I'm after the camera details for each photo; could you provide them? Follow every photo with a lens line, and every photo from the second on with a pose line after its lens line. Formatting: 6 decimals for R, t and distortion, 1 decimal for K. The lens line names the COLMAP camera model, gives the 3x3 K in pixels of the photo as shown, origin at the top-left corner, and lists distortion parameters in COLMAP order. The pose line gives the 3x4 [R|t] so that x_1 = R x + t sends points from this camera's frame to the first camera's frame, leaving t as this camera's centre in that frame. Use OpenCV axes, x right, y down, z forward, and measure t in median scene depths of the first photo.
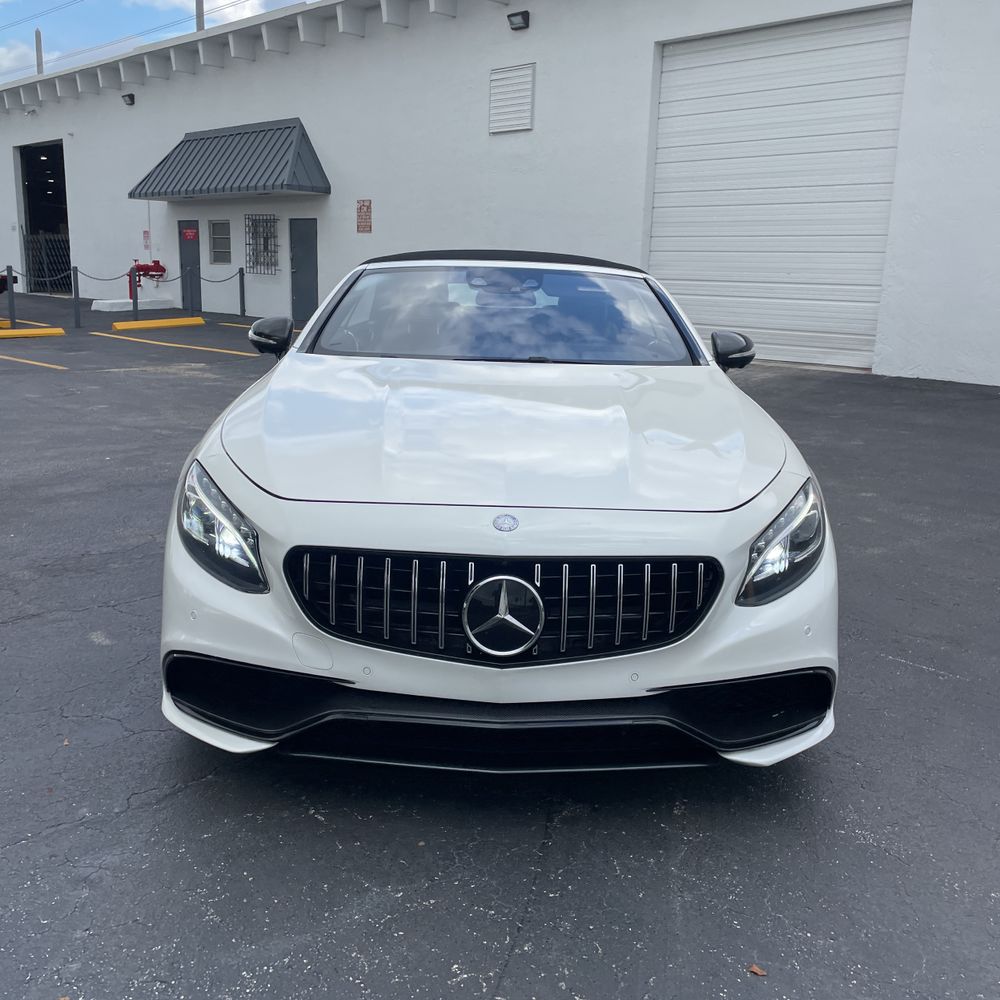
lens RADIAL K [[1034.1, 0, 499.4], [0, 1034.1, 501.7], [0, 0, 1]] dist [0.015488, 0.000000]
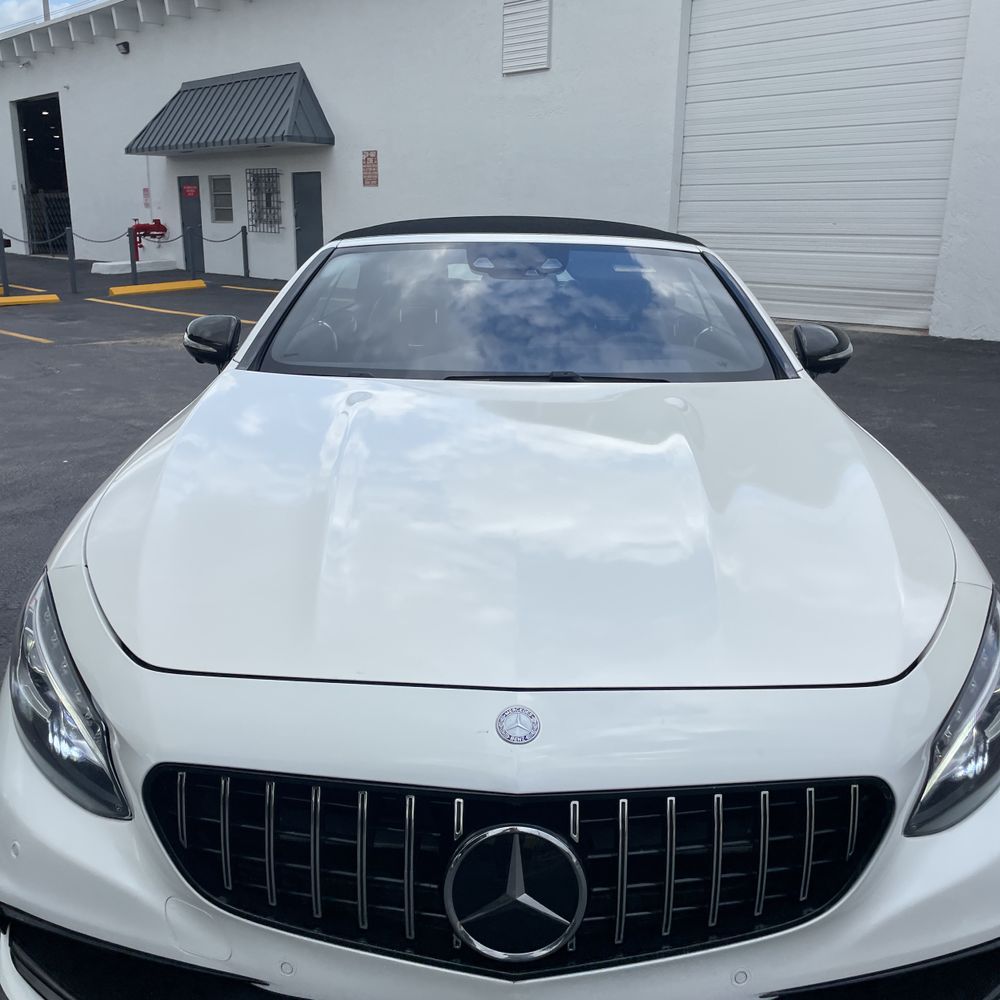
lens RADIAL K [[1034.1, 0, 491.6], [0, 1034.1, 510.9], [0, 0, 1]] dist [0.015488, 0.000000]
pose [[0.999565, -0.011405, -0.027190, 0.003920], [0.012858, 0.998466, 0.053859, -0.060447], [0.026534, -0.054185, 0.998178, 0.197546]]
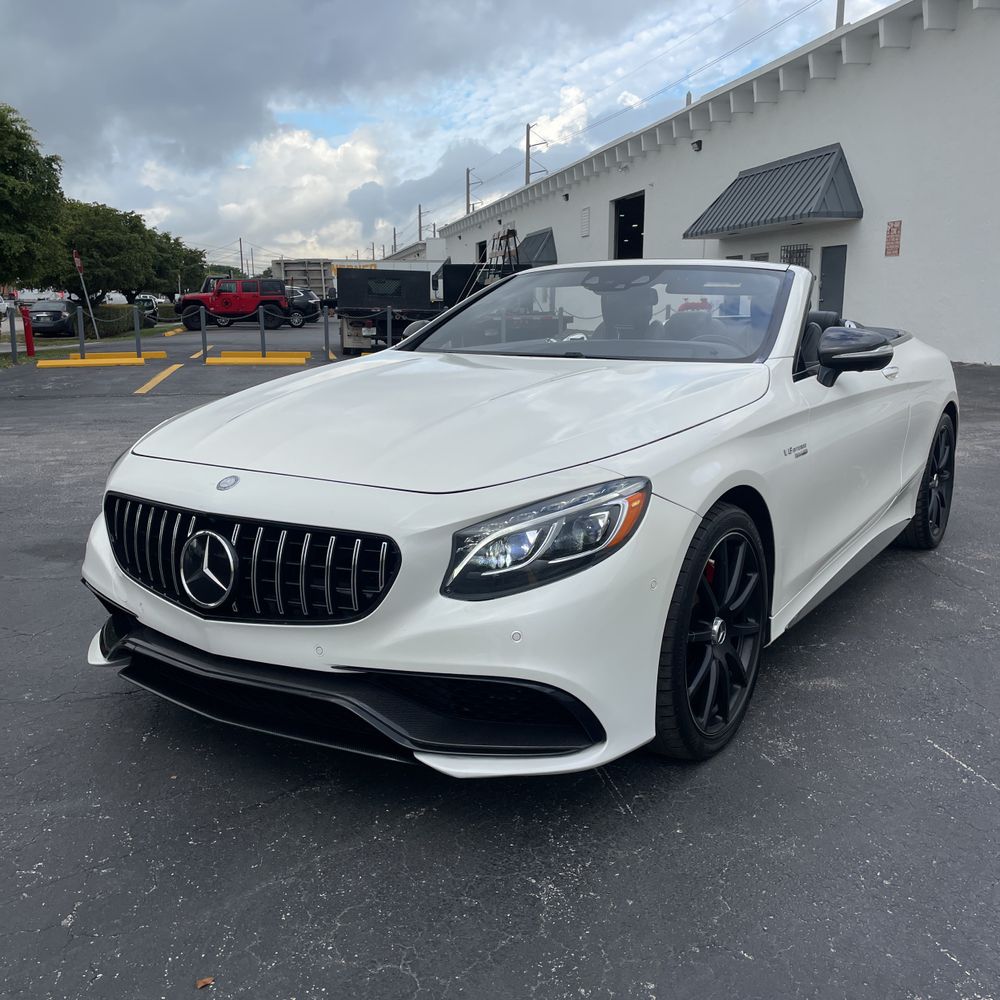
lens RADIAL K [[1034.1, 0, 475.2], [0, 1034.1, 499.1], [0, 0, 1]] dist [0.015488, 0.000000]
pose [[0.827149, 0.074217, -0.557060, 0.370858], [-0.095936, 0.995339, -0.009841, 0.010084], [0.553734, 0.061582, 0.830414, 0.119693]]
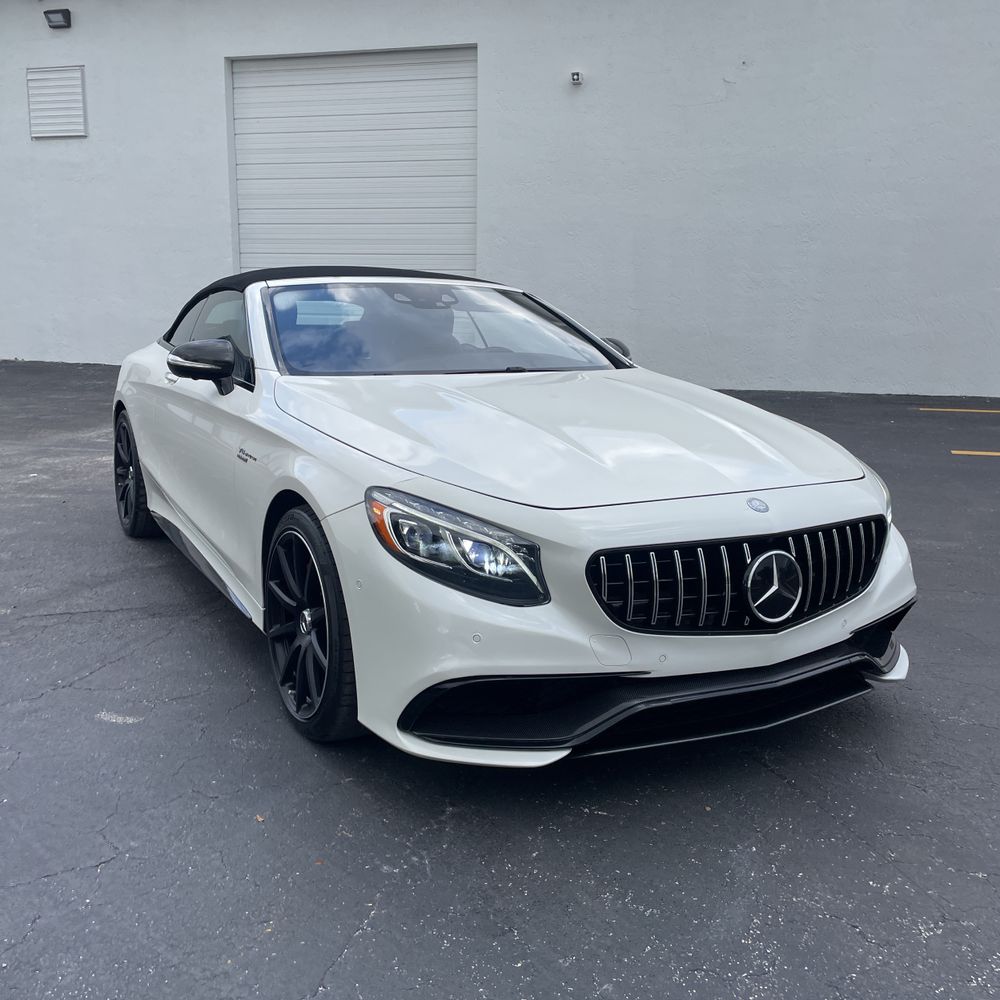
lens RADIAL K [[1034.1, 0, 496.4], [0, 1034.1, 499.3], [0, 0, 1]] dist [0.015488, 0.000000]
pose [[0.880228, -0.102831, 0.463276, -0.352632], [0.111101, 0.993764, 0.009488, -0.013194], [-0.461363, 0.043119, 0.886163, 0.059557]]
